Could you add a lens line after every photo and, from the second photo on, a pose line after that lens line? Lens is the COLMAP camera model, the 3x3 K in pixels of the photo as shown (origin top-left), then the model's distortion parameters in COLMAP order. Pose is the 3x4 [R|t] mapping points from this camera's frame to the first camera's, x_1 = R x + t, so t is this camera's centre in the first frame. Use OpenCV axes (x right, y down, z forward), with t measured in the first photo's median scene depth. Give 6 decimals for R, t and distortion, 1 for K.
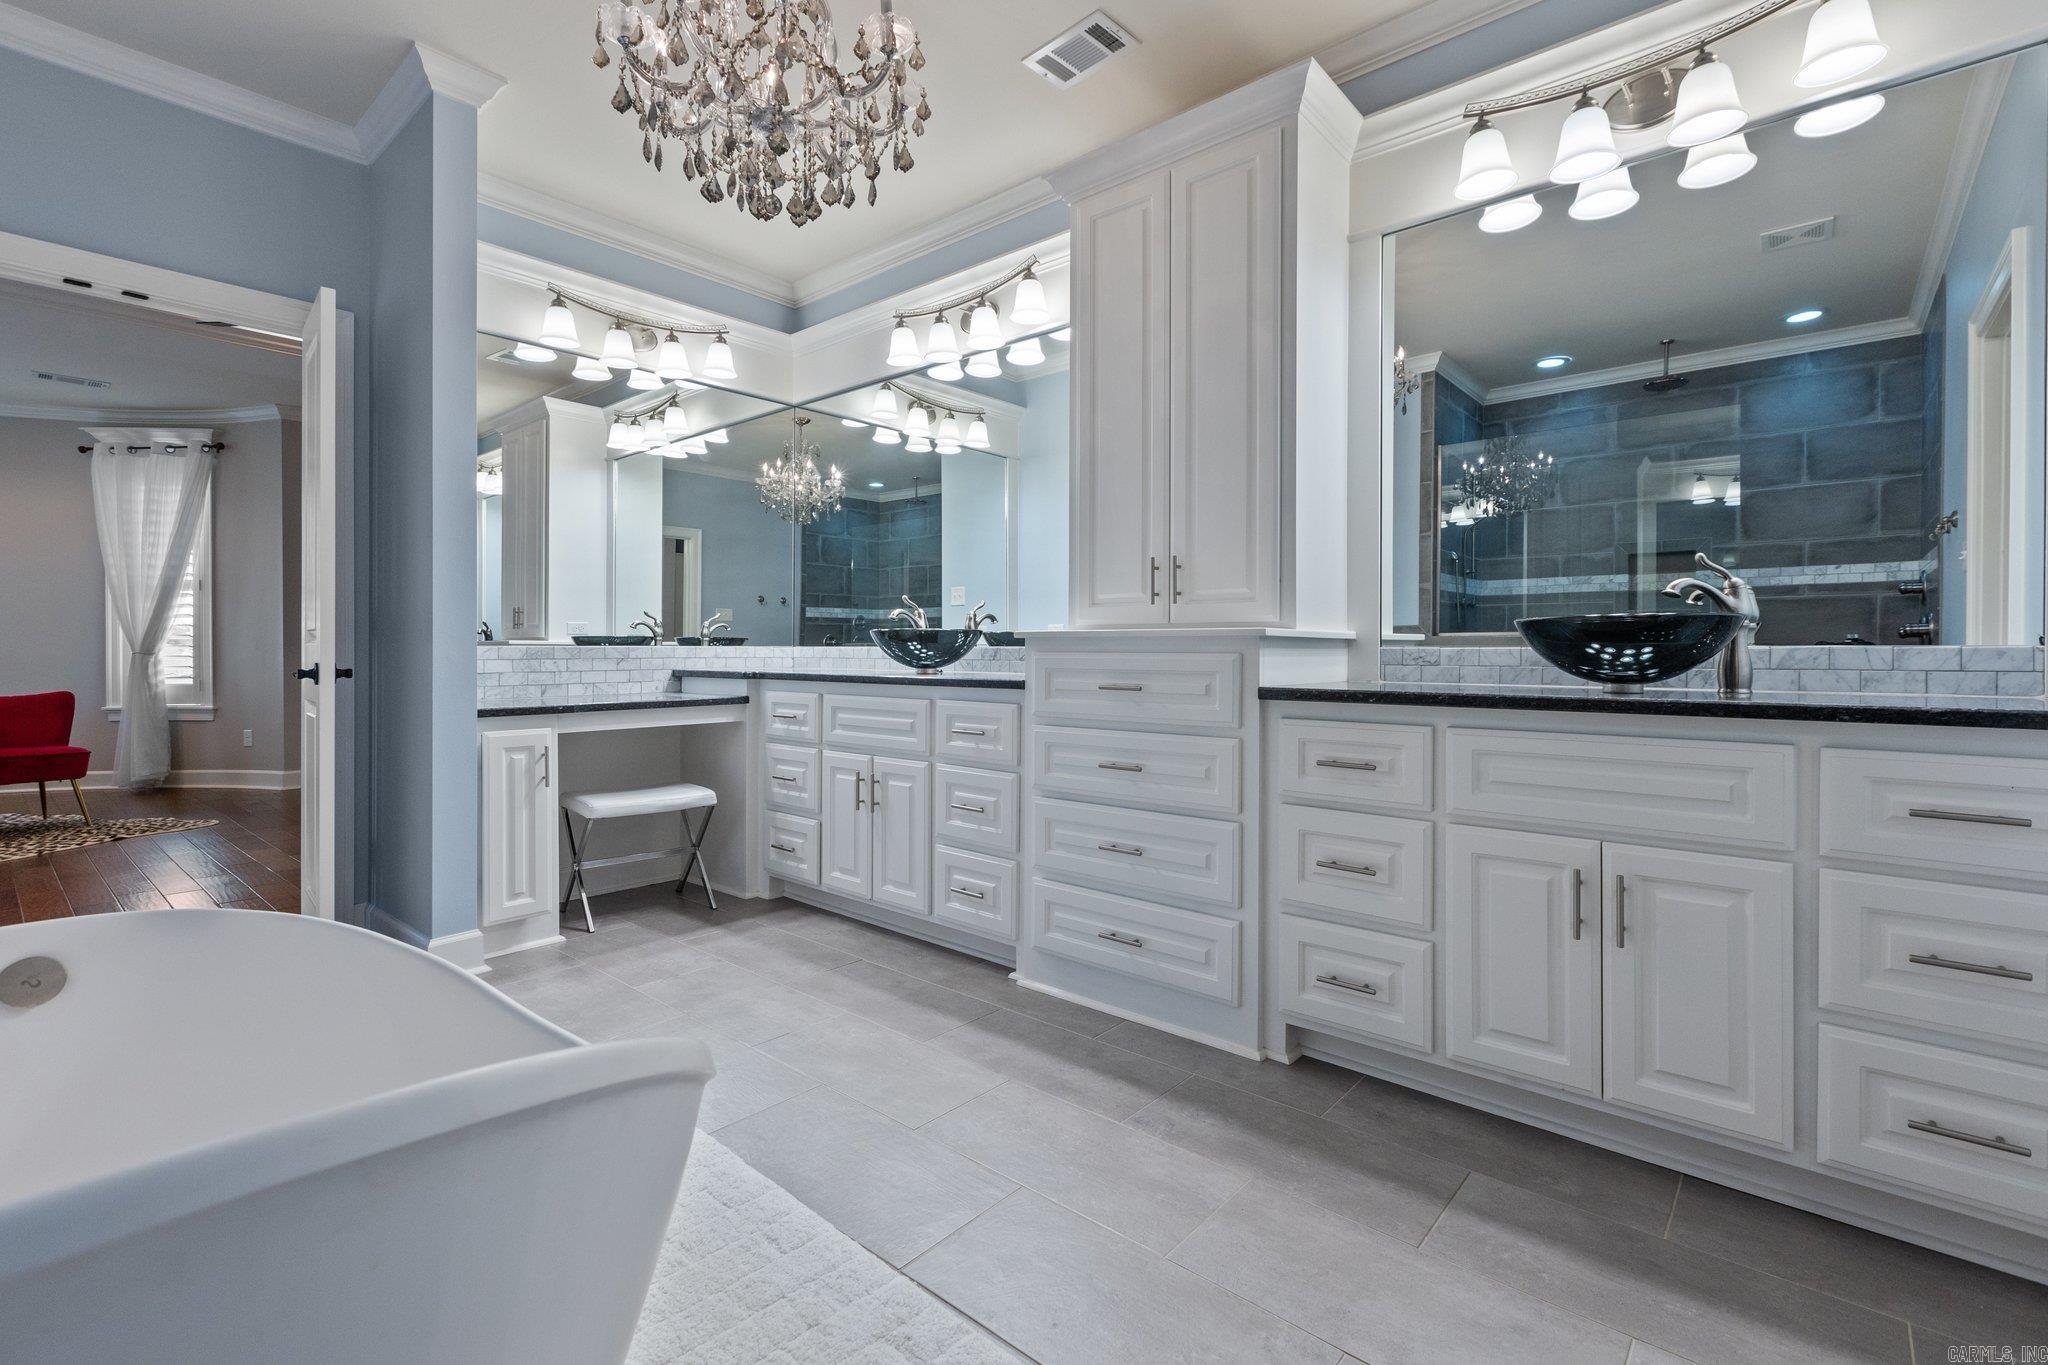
lens RADIAL K [[941.3, 0, 1041.4], [0, 941.3, 662.2], [0, 0, 1]] dist [-0.001950, 0.001697]
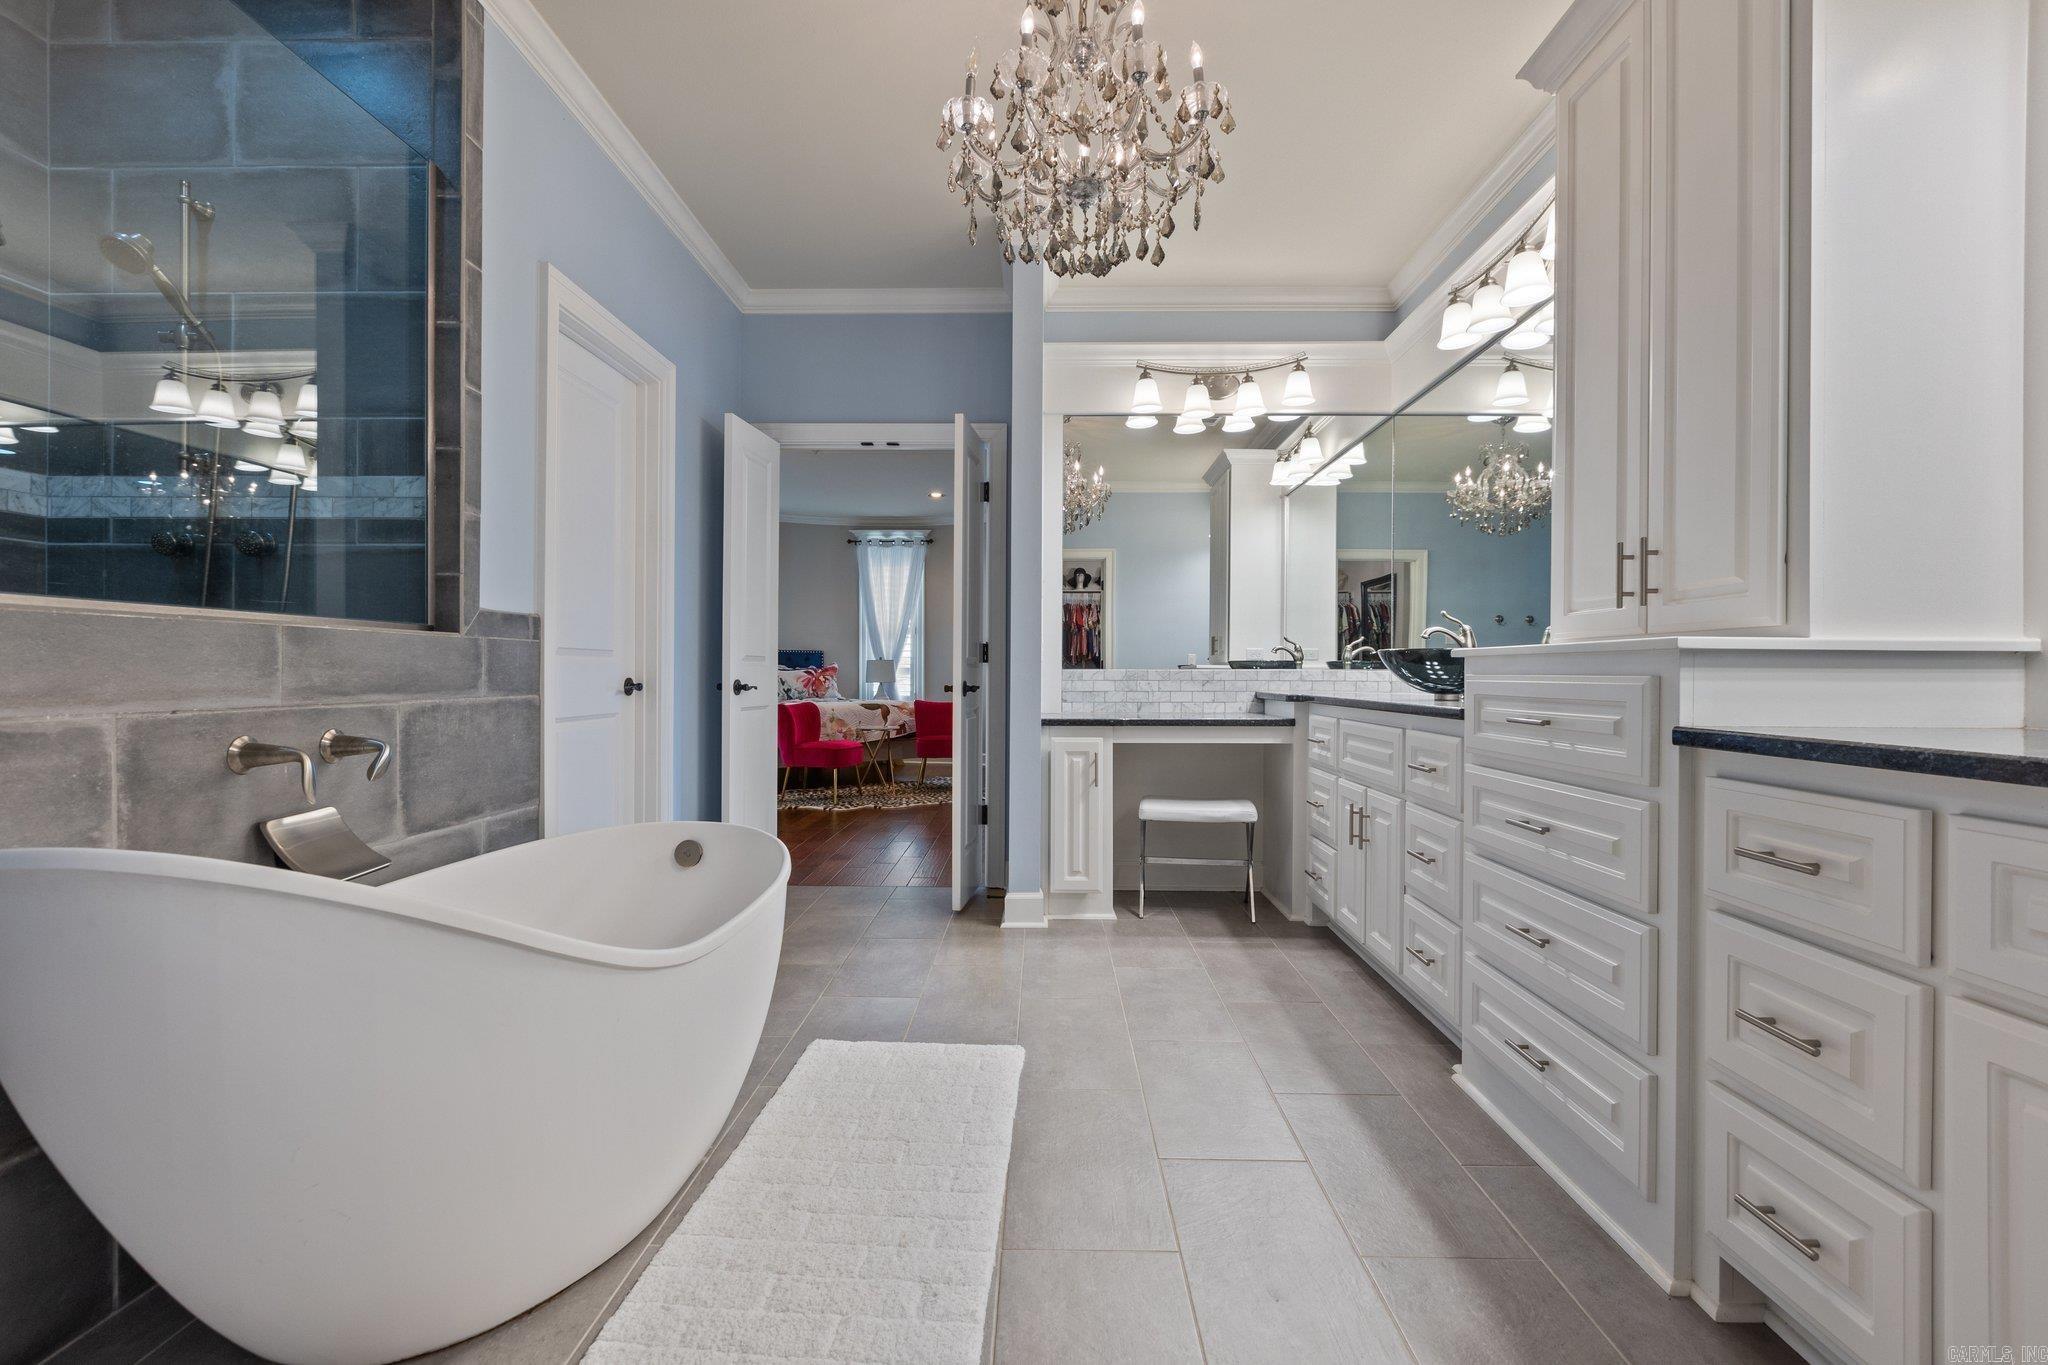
lens RADIAL K [[941.3, 0, 1012.5], [0, 941.3, 684.1], [0, 0, 1]] dist [-0.001950, 0.001697]
pose [[0.624672, 0.009070, -0.780834, 0.341648], [-0.012453, 0.999921, 0.001653, 0.001061], [0.780788, 0.008691, 0.624736, 0.167535]]
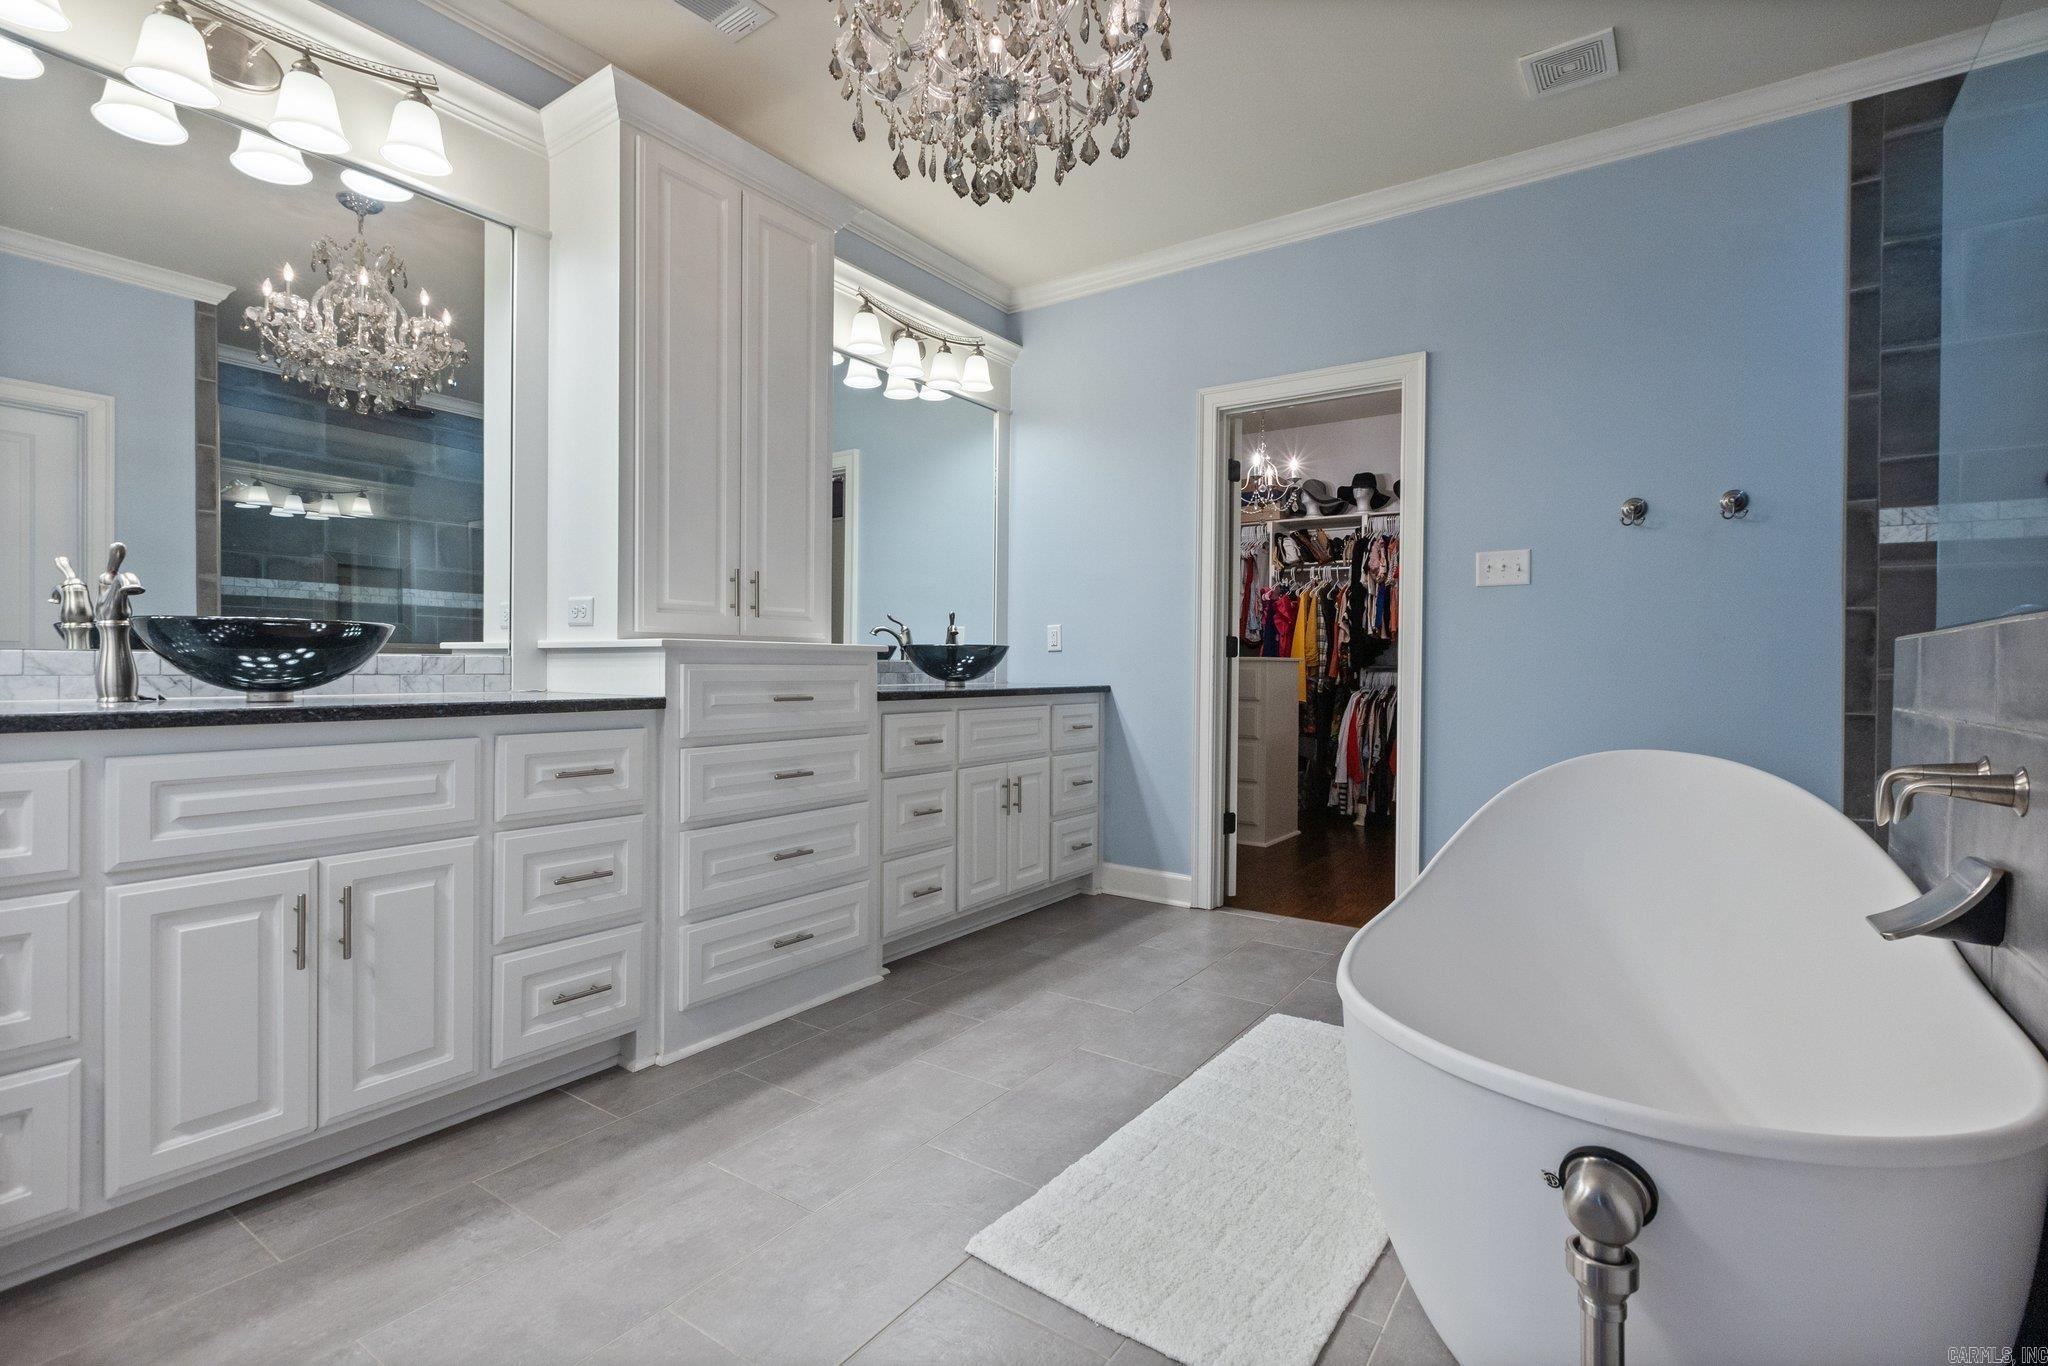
lens RADIAL K [[941.3, 0, 1022.8], [0, 941.3, 675.6], [0, 0, 1]] dist [-0.001950, 0.001697]
pose [[-0.109691, -0.013334, 0.993876, -0.800899], [0.005697, 0.999885, 0.014043, -0.009502], [-0.993949, 0.007202, -0.109602, 0.707242]]
